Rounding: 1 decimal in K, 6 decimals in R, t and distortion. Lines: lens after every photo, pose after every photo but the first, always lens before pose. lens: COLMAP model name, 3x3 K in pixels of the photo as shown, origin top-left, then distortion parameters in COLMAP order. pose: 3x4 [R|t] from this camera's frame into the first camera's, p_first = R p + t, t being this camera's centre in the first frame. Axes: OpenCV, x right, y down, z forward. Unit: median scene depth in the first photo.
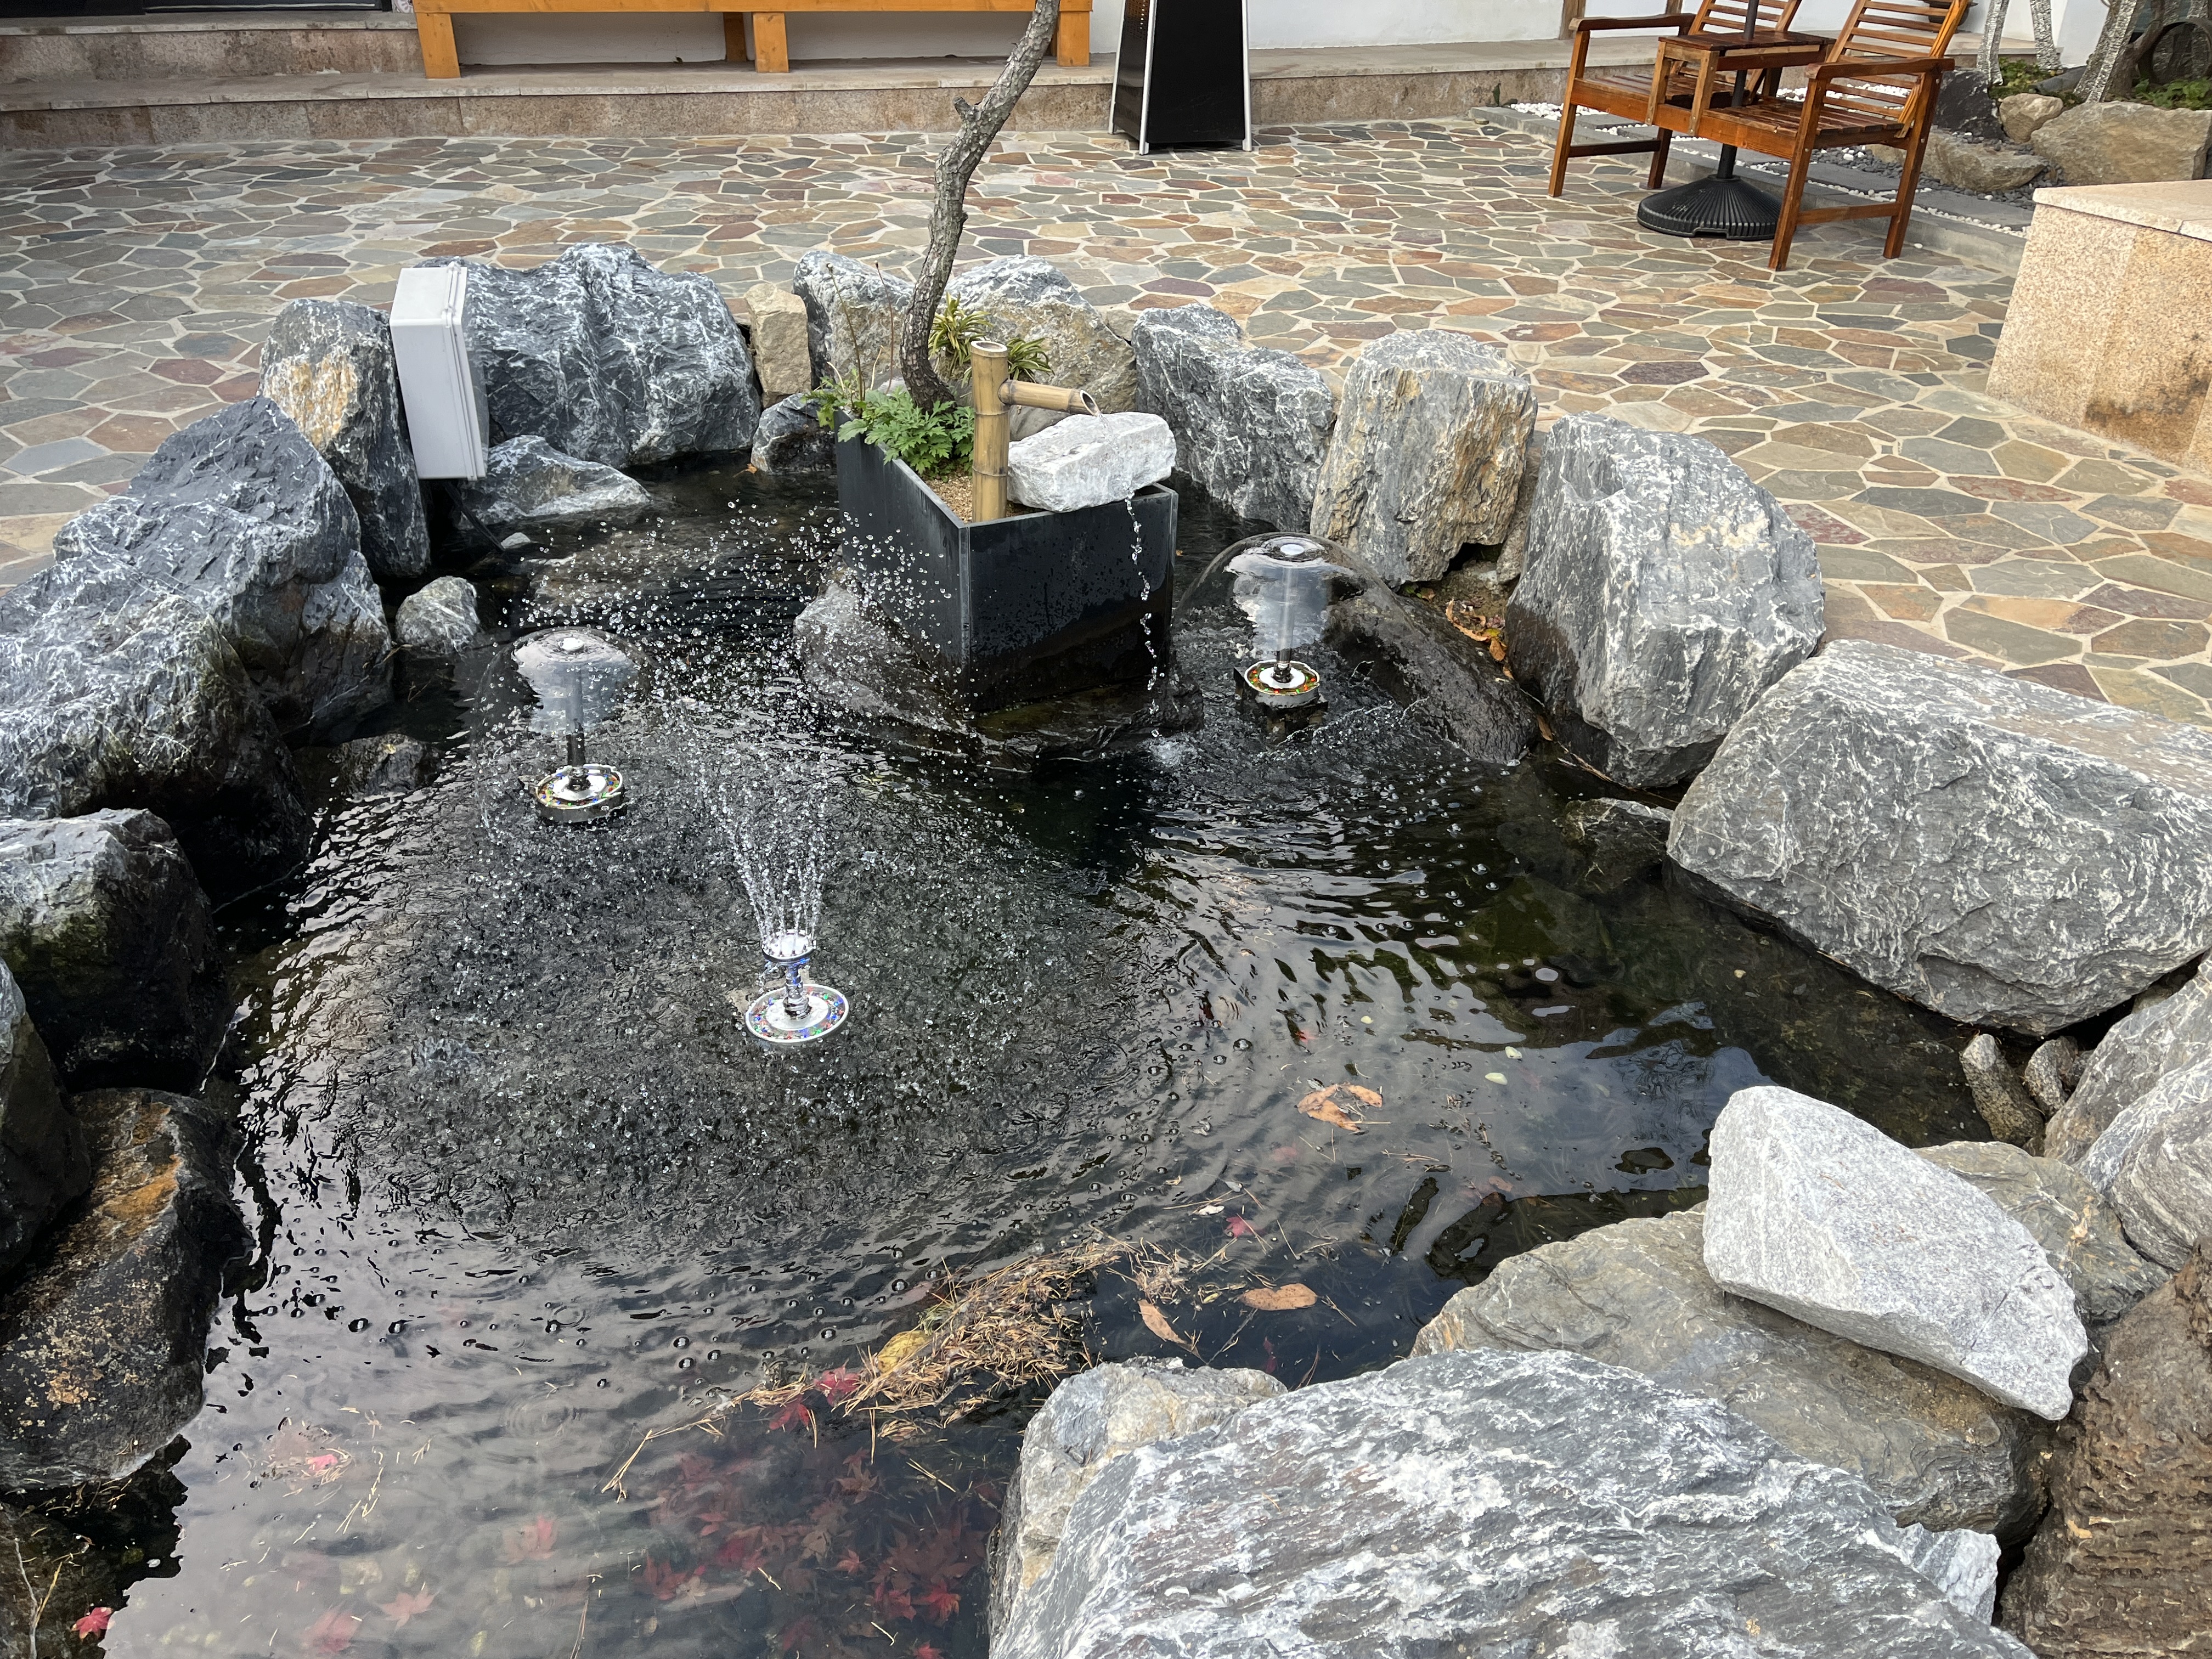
lens RADIAL K [[1704.2, 0, 1107.1], [0, 1704.2, 834.6], [0, 0, 1]] dist [0.053633, -0.056536]
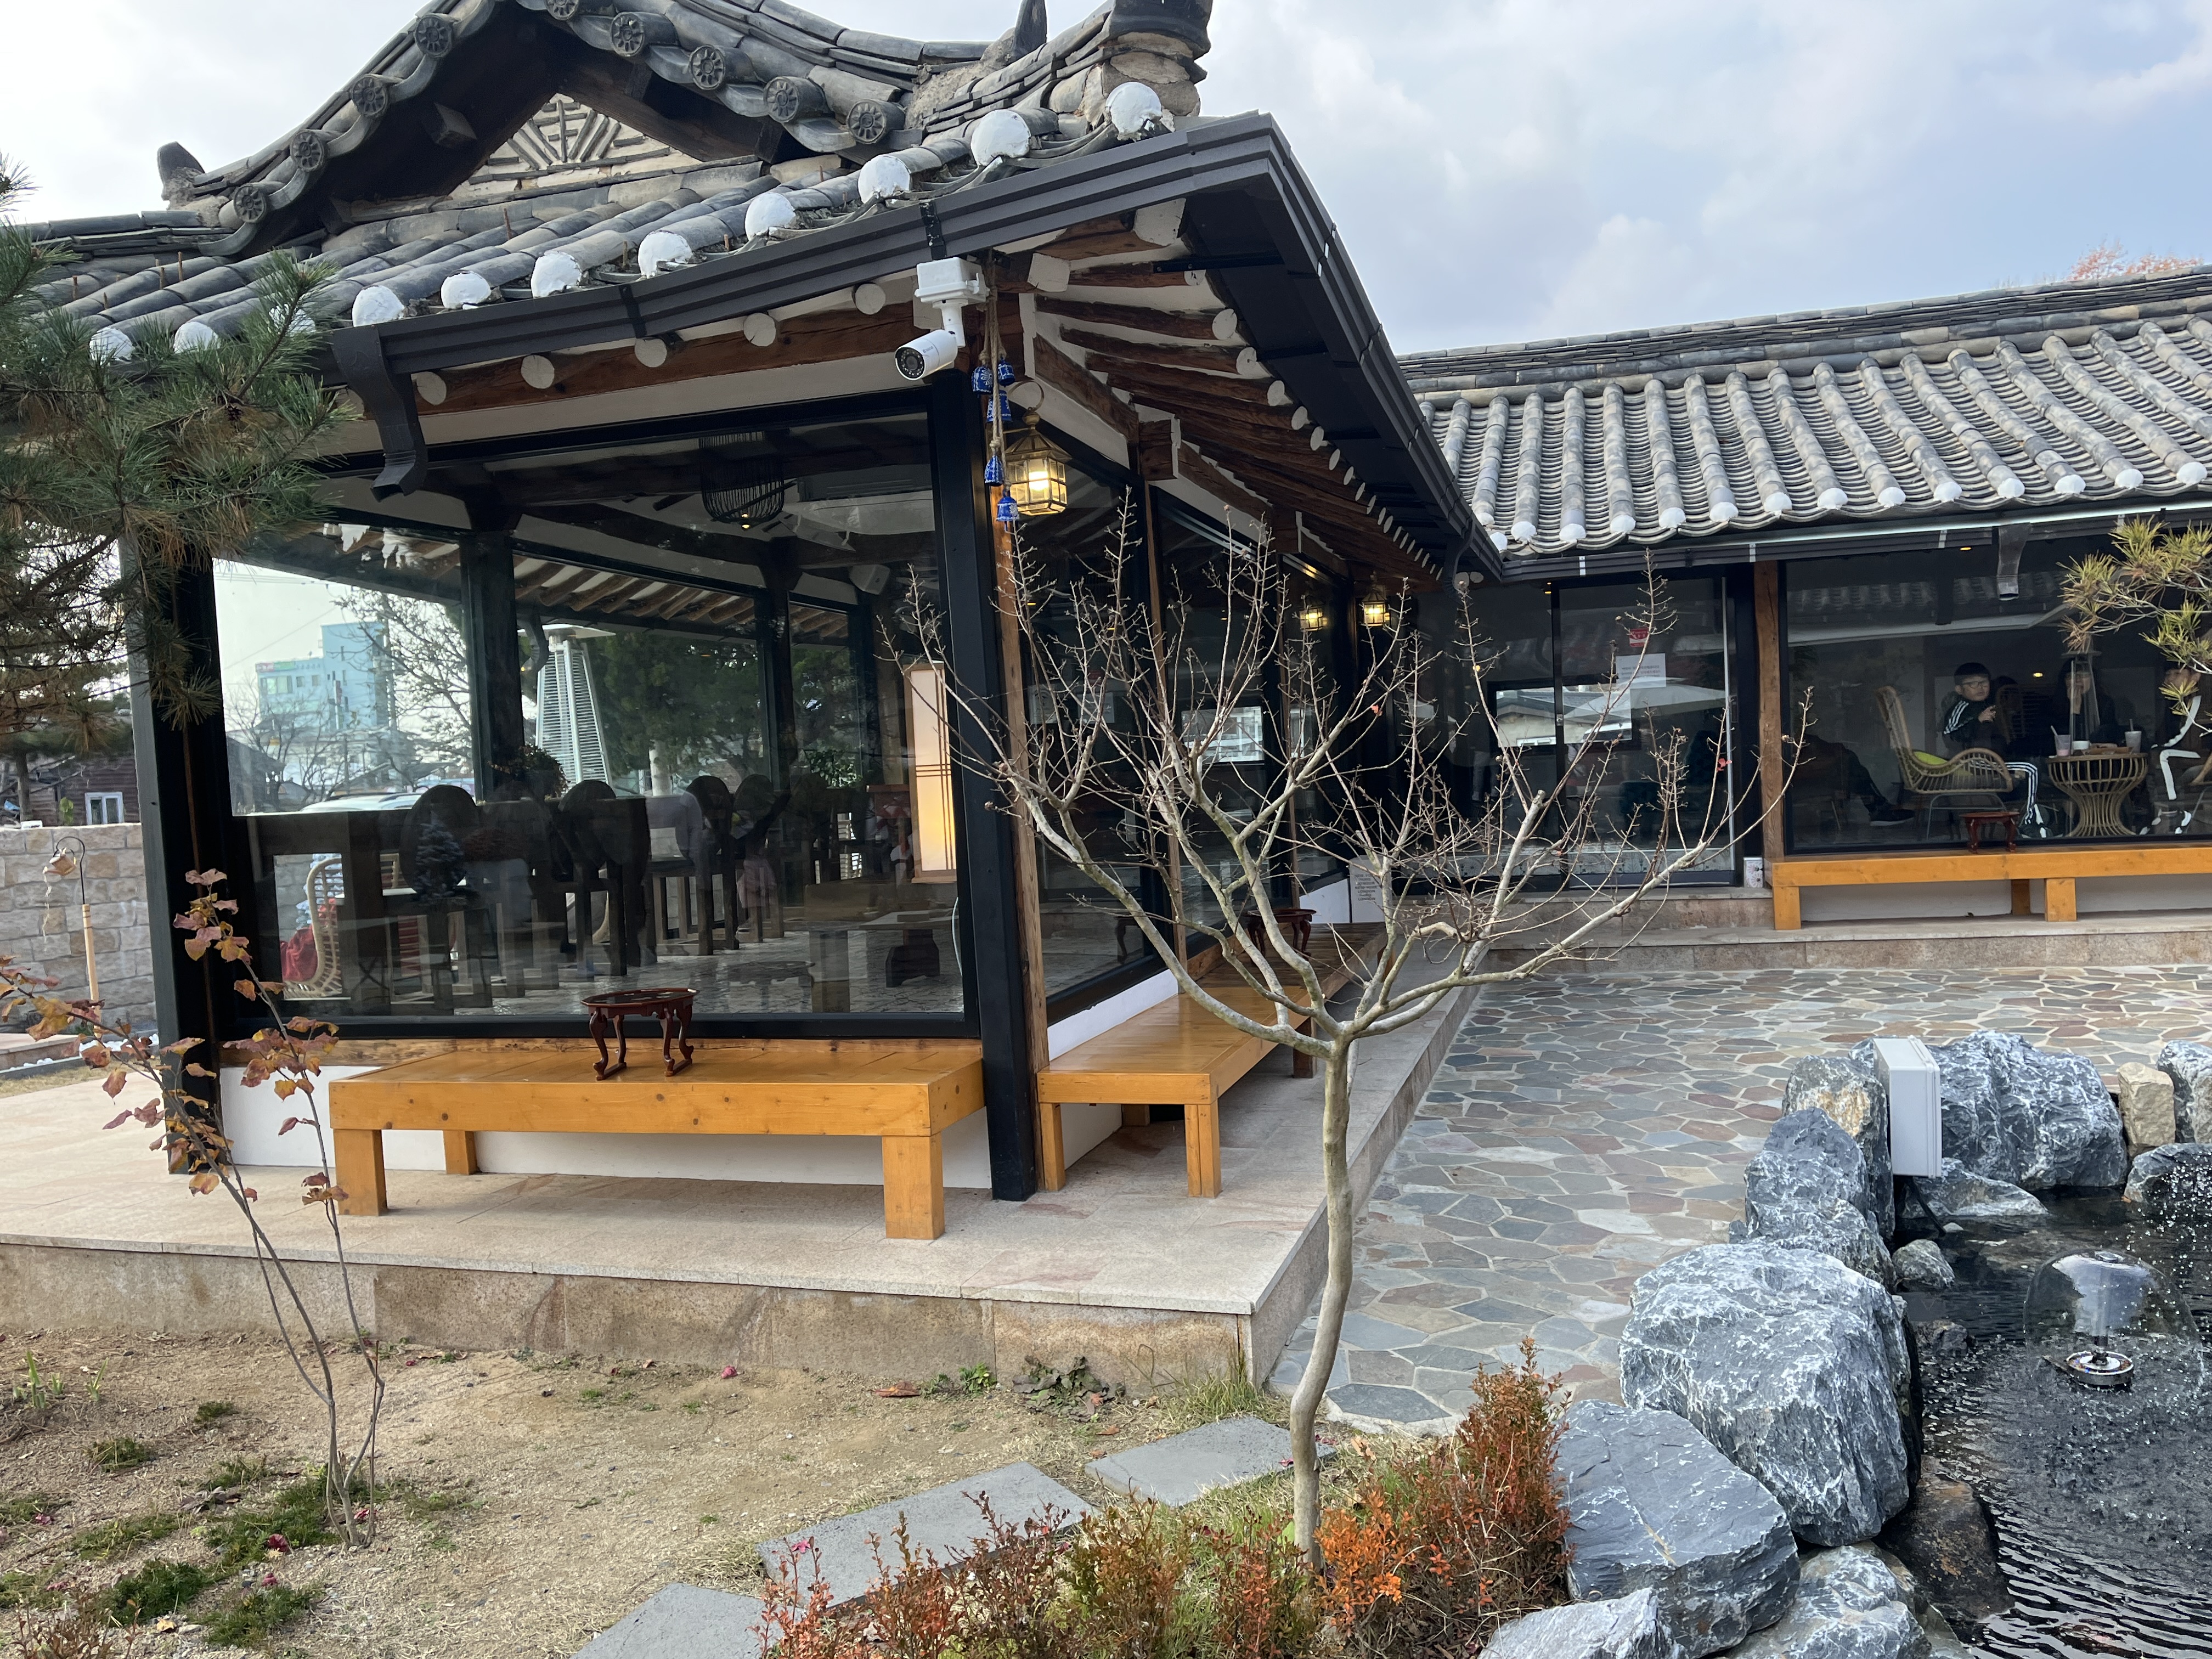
lens RADIAL K [[1704.2, 0, 1099.8], [0, 1704.2, 840.7], [0, 0, 1]] dist [0.053633, -0.056536]
pose [[0.829838, -0.042932, -0.556350, -0.118004], [-0.216428, 0.894222, -0.391823, 0.209870], [0.514322, 0.445559, 0.732768, -0.432202]]
